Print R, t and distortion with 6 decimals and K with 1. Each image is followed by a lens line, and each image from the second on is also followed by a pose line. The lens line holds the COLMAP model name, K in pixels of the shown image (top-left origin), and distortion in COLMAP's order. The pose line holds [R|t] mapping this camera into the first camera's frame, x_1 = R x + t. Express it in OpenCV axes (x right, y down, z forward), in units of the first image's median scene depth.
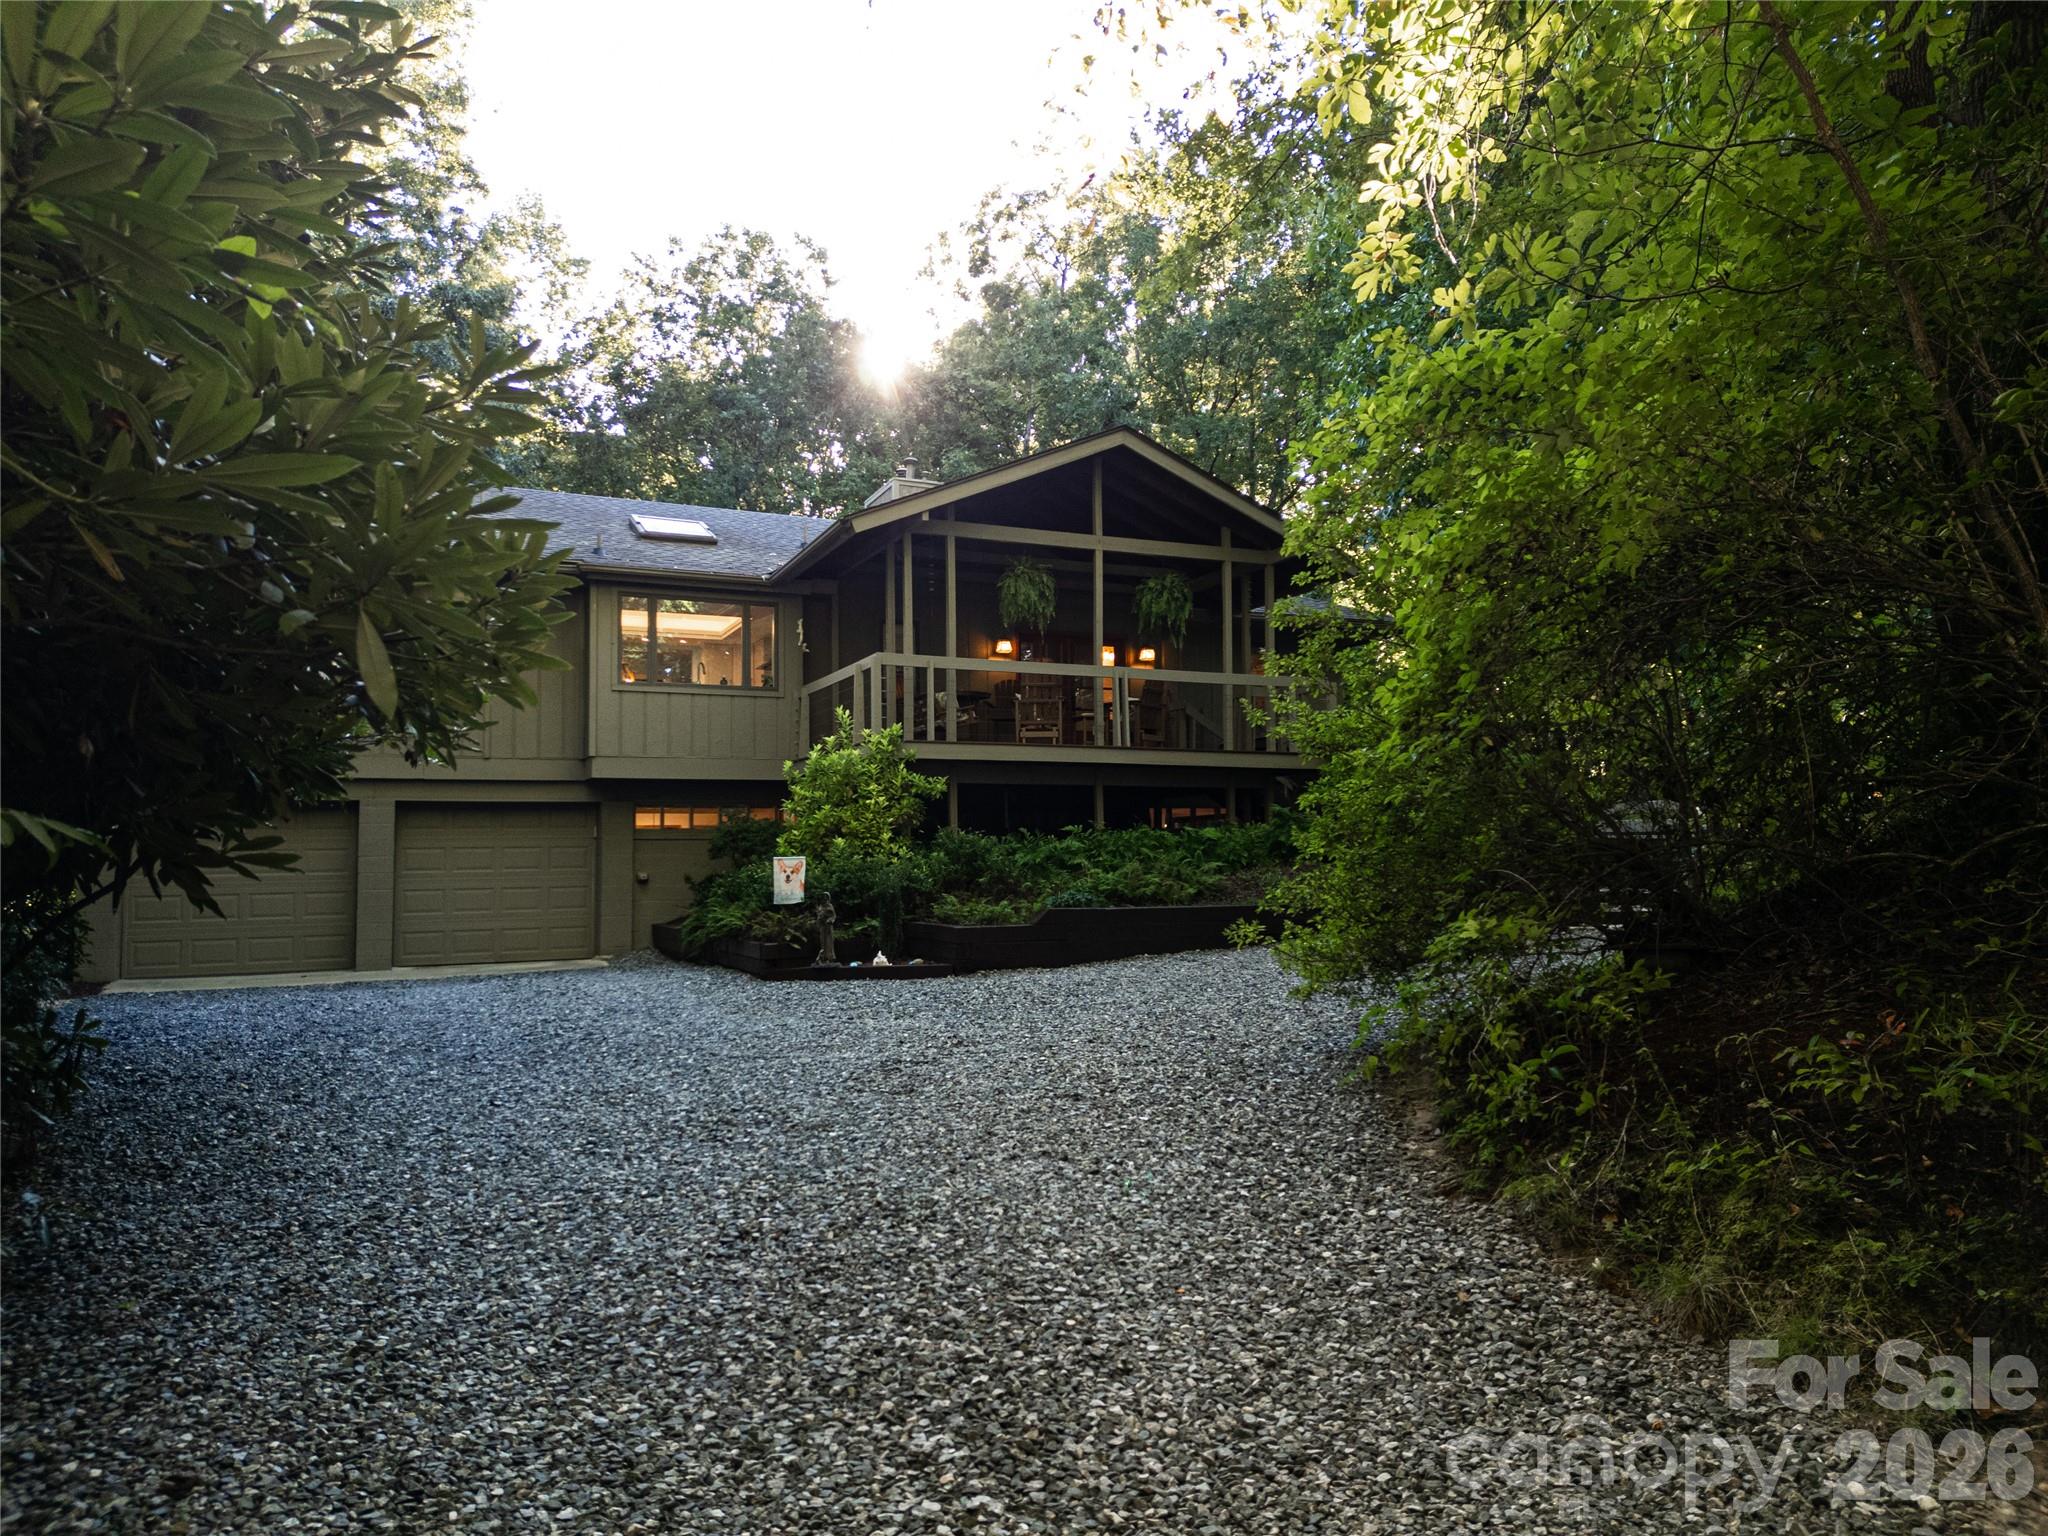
lens RADIAL K [[1424.3, 0, 1022.4], [0, 1424.3, 758.1], [0, 0, 1]] dist [0.061088, -0.011864]
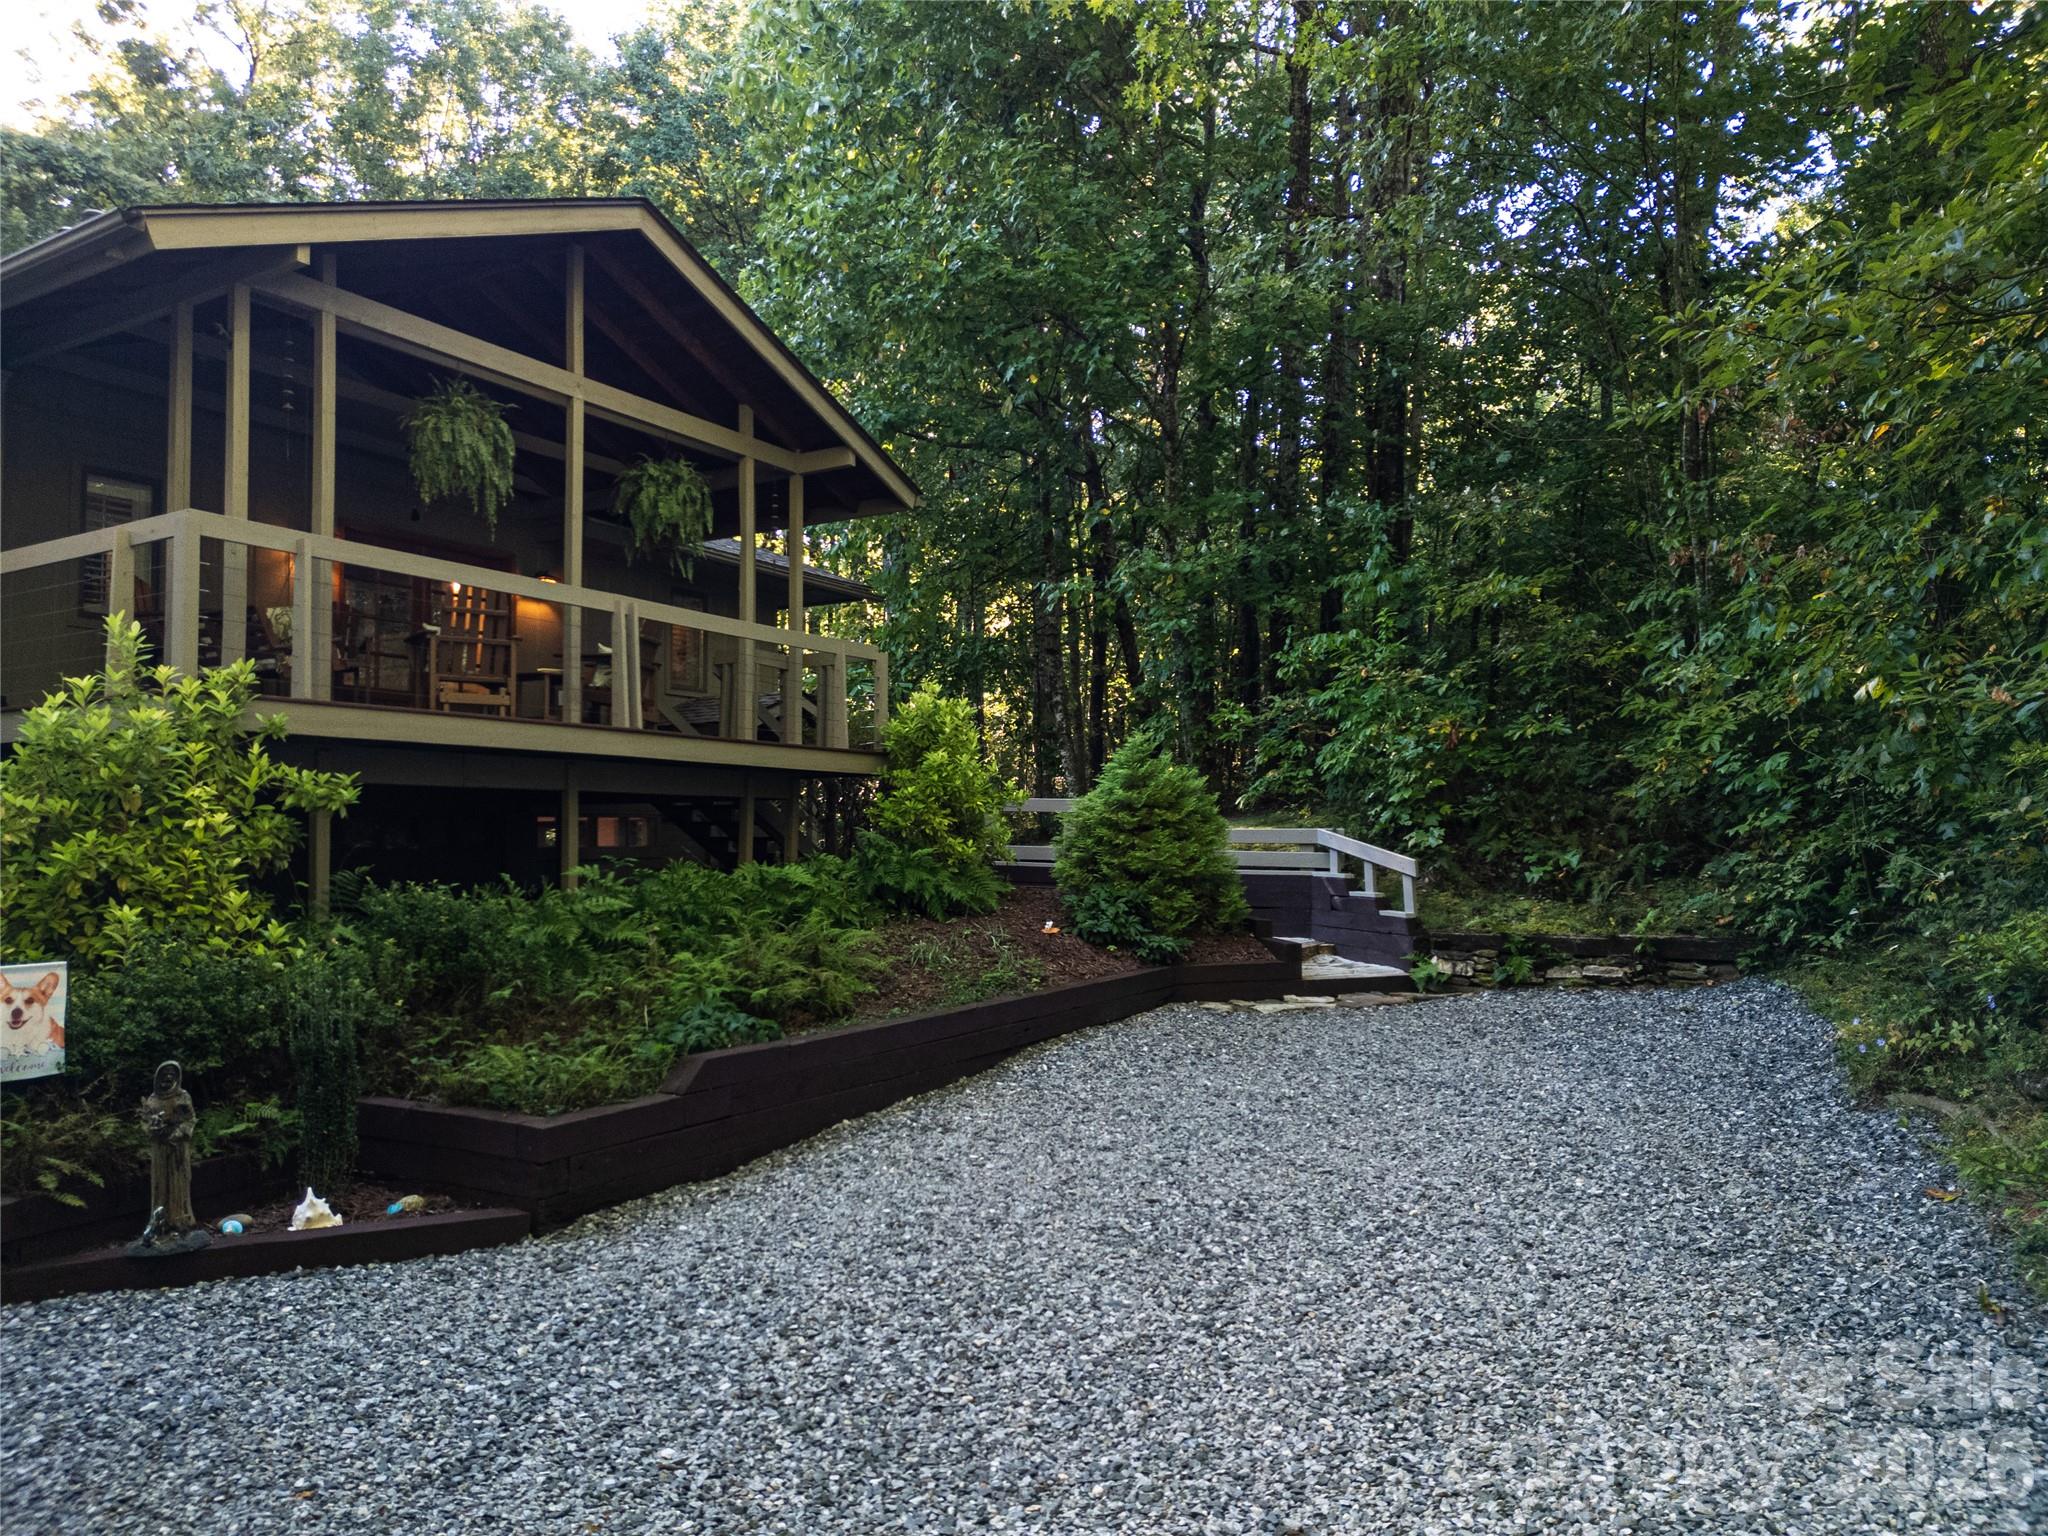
lens RADIAL K [[1424.3, 0, 1012.6], [0, 1424.3, 757.9], [0, 0, 1]] dist [0.061088, -0.011864]
pose [[0.829580, 0.037594, 0.557121, -0.134099], [-0.044100, 0.999026, -0.001746, -0.001344], [-0.556643, -0.023120, 0.830430, 0.409070]]
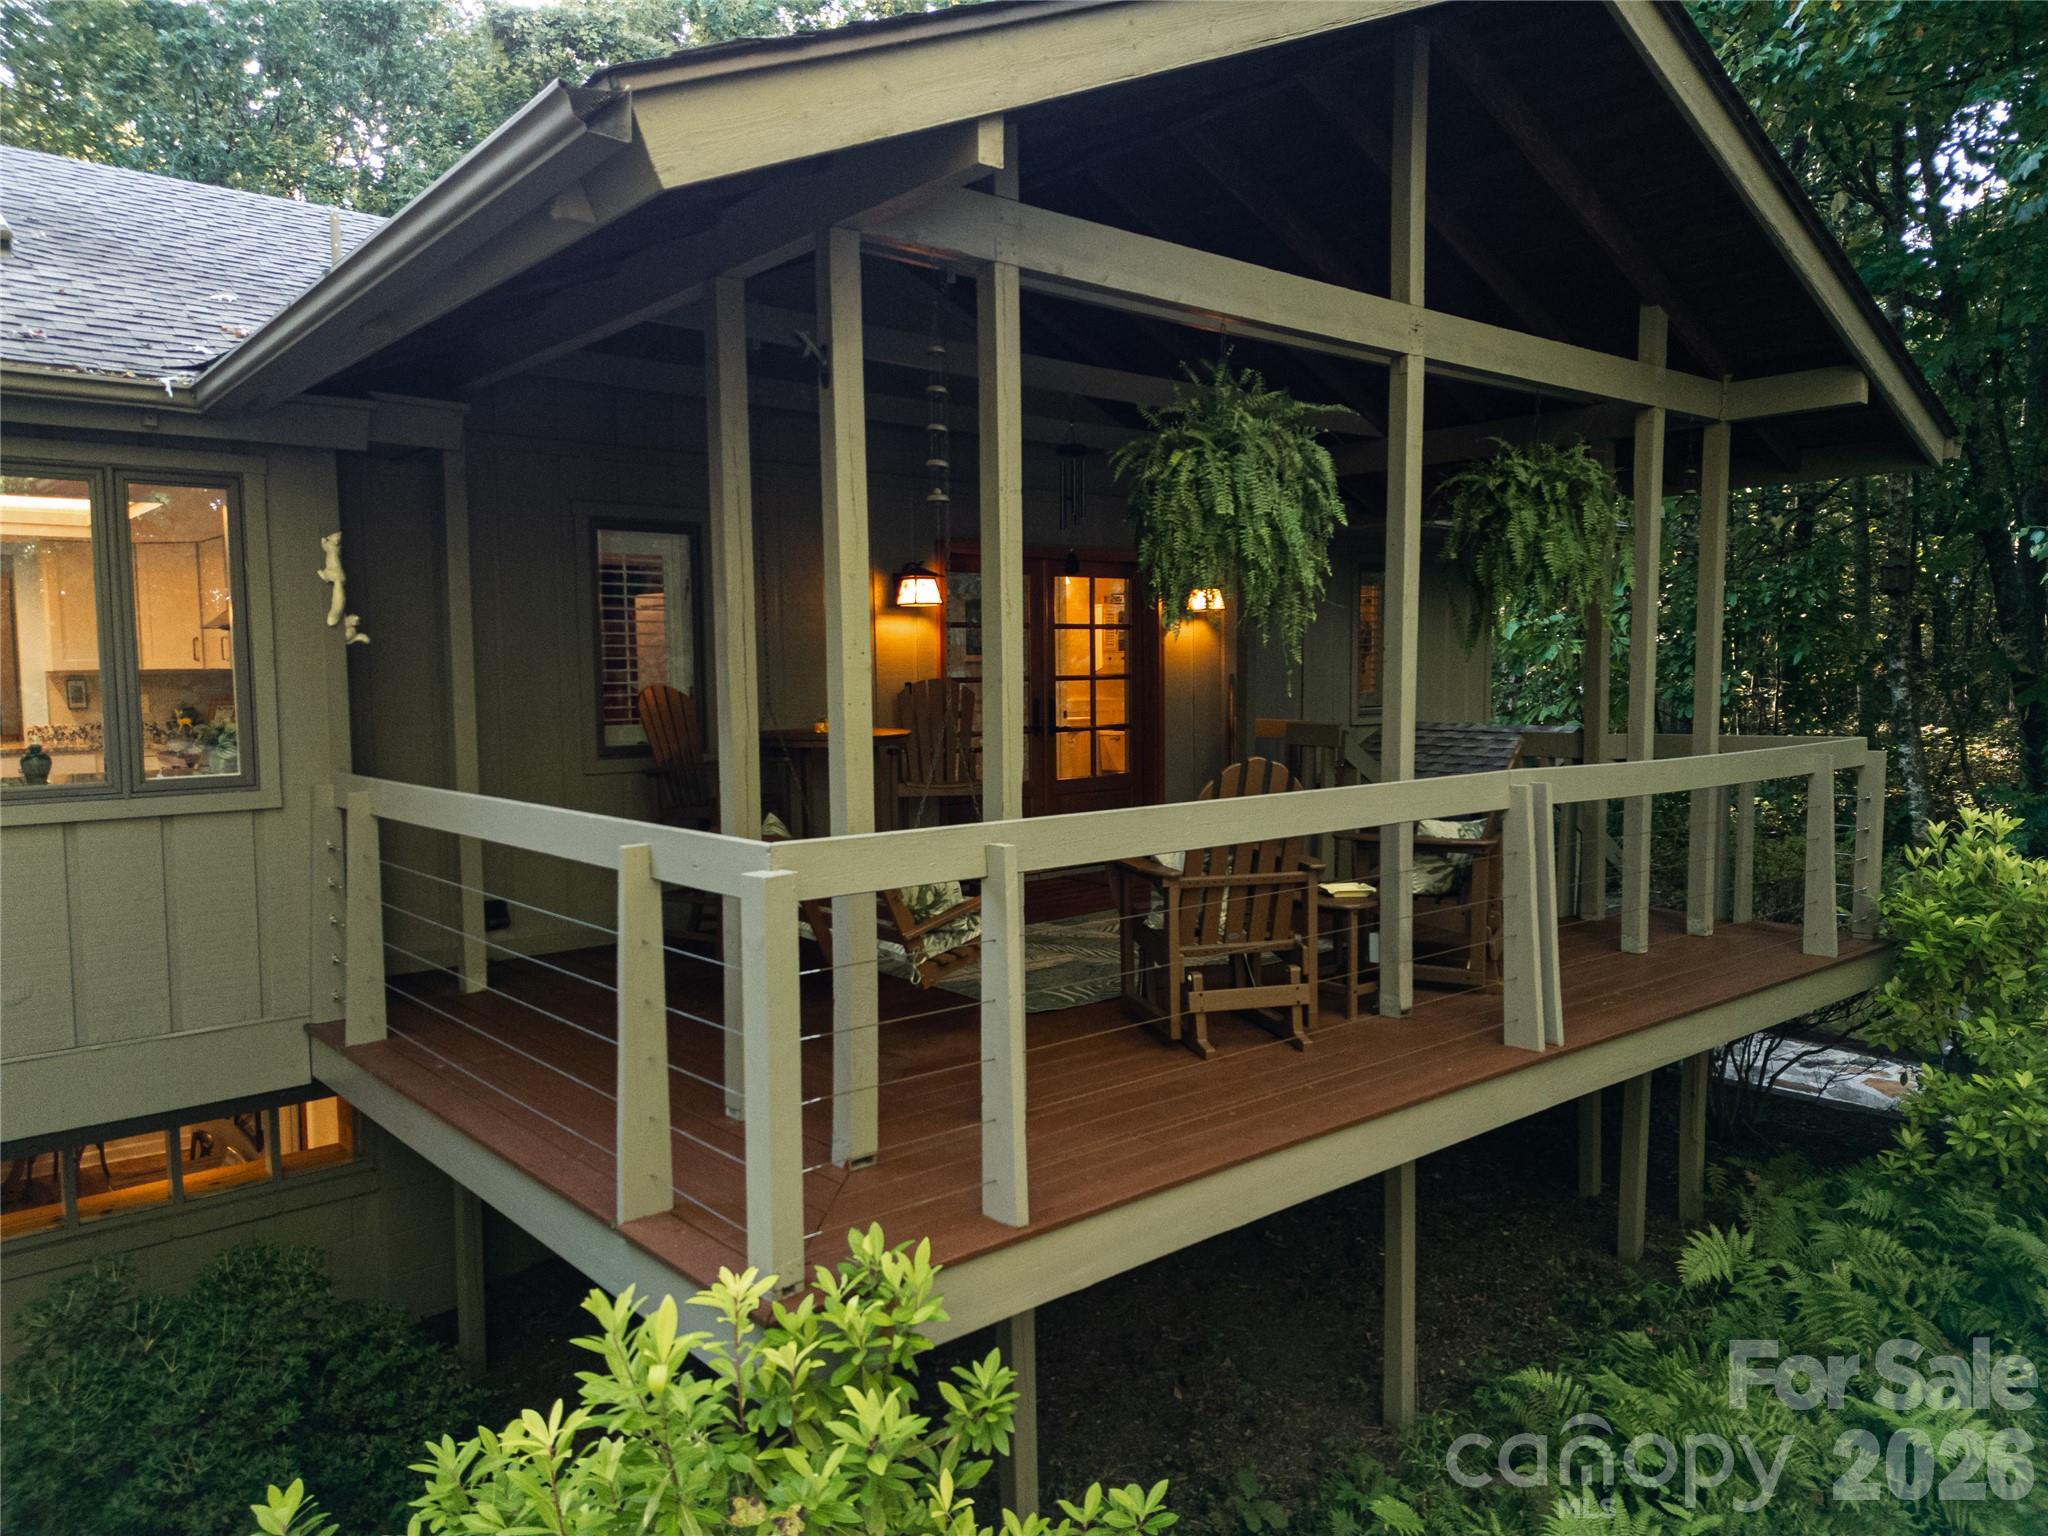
lens RADIAL K [[1424.3, 0, 1035.1], [0, 1424.3, 755.3], [0, 0, 1]] dist [0.061088, -0.011864]
pose [[0.959271, -0.021110, 0.281696, -0.115007], [-0.017716, 0.990745, 0.134574, -0.108093], [-0.281930, -0.134083, 0.950020, 0.764456]]
